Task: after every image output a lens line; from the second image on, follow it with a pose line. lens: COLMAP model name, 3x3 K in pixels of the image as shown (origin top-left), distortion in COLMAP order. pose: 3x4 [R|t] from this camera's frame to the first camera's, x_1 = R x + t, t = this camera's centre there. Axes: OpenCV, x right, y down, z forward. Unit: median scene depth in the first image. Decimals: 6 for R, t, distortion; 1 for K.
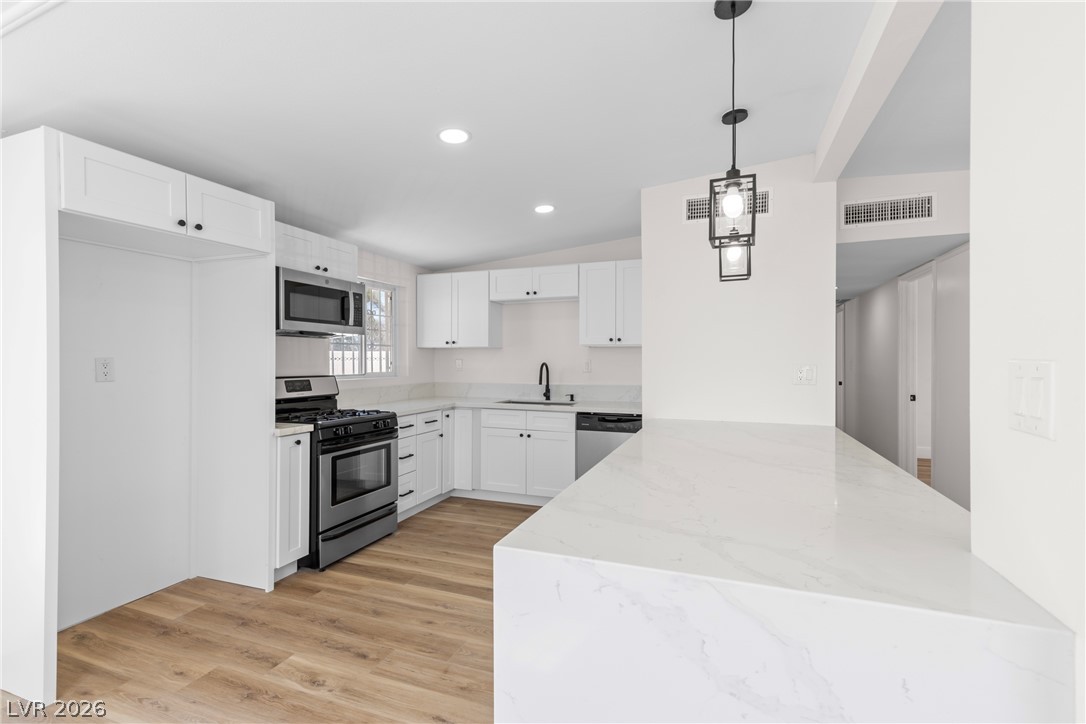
lens RADIAL K [[487.6, 0, 546.8], [0, 487.6, 360.9], [0, 0, 1]] dist [0.008419, -0.001142]
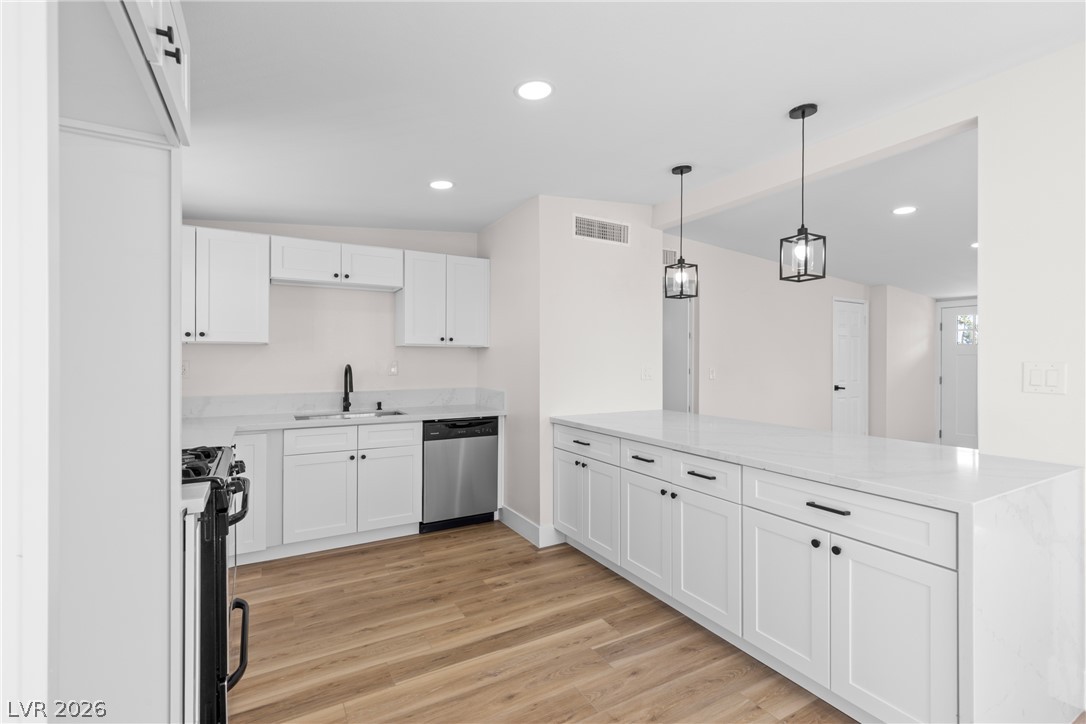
lens RADIAL K [[487.6, 0, 550.9], [0, 487.6, 362.3], [0, 0, 1]] dist [0.008419, -0.001142]
pose [[0.634819, -0.002544, 0.772657, -0.613459], [0.001089, 0.999997, 0.002398, -0.002640], [-0.772660, -0.000680, 0.634819, 0.345468]]
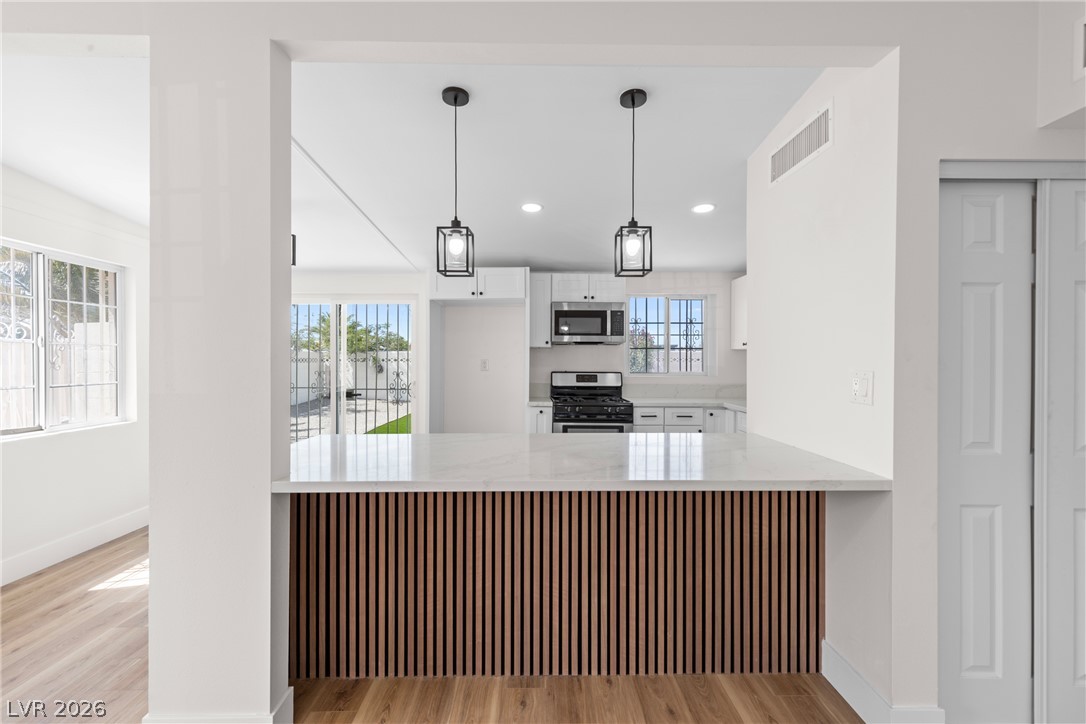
lens RADIAL K [[487.6, 0, 543.2], [0, 487.6, 364.8], [0, 0, 1]] dist [0.008419, -0.001142]
pose [[0.361530, 0.010286, -0.932304, 0.896809], [-0.004602, 0.999947, 0.009248, -0.003254], [0.932349, 0.000947, 0.361558, 0.385982]]
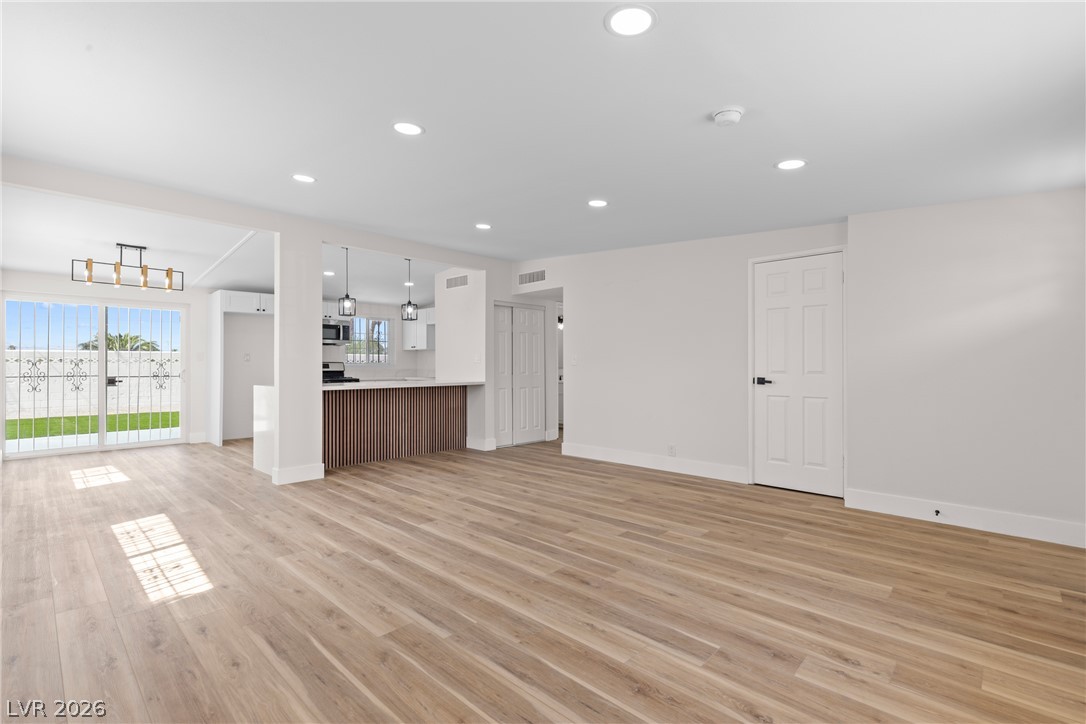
lens RADIAL K [[487.6, 0, 545.6], [0, 487.6, 362.3], [0, 0, 1]] dist [0.008419, -0.001142]
pose [[0.920168, -0.004241, -0.391501, 1.564084], [0.000164, 0.999945, -0.010446, 0.063870], [0.391524, 0.009548, 0.920119, -0.834602]]
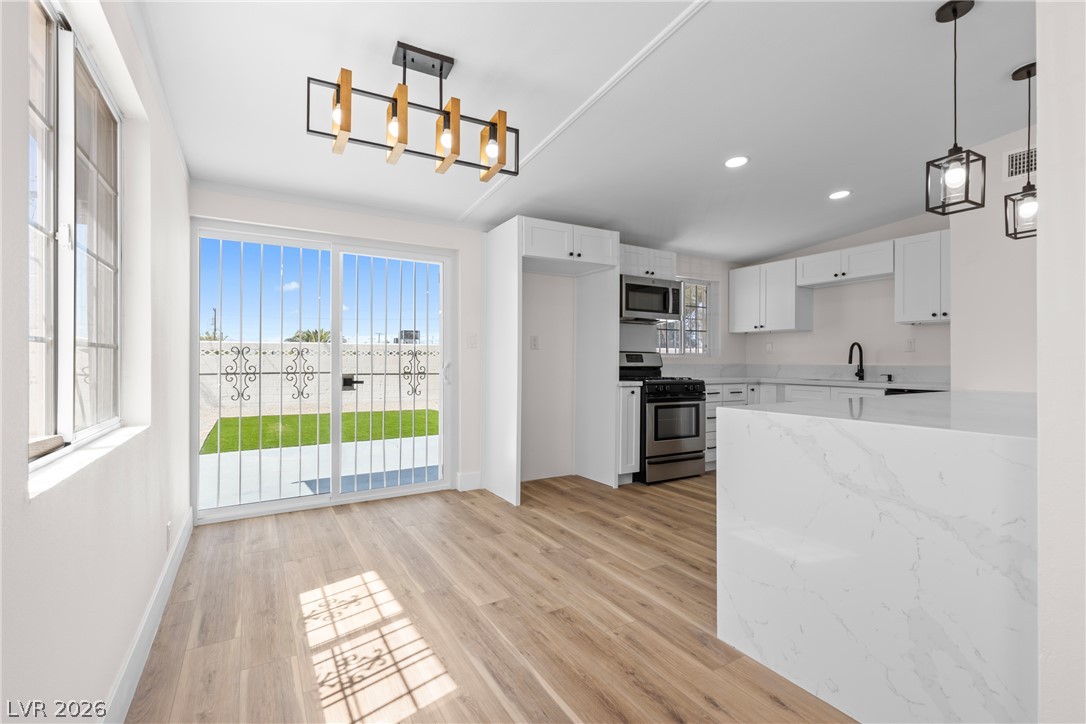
lens RADIAL K [[487.6, 0, 547.1], [0, 487.6, 359.0], [0, 0, 1]] dist [0.008419, -0.001142]
pose [[0.786284, -0.000154, -0.617866, 0.175054], [-0.004883, 0.999967, -0.006464, 0.070119], [0.617846, 0.008100, 0.786257, -0.280705]]
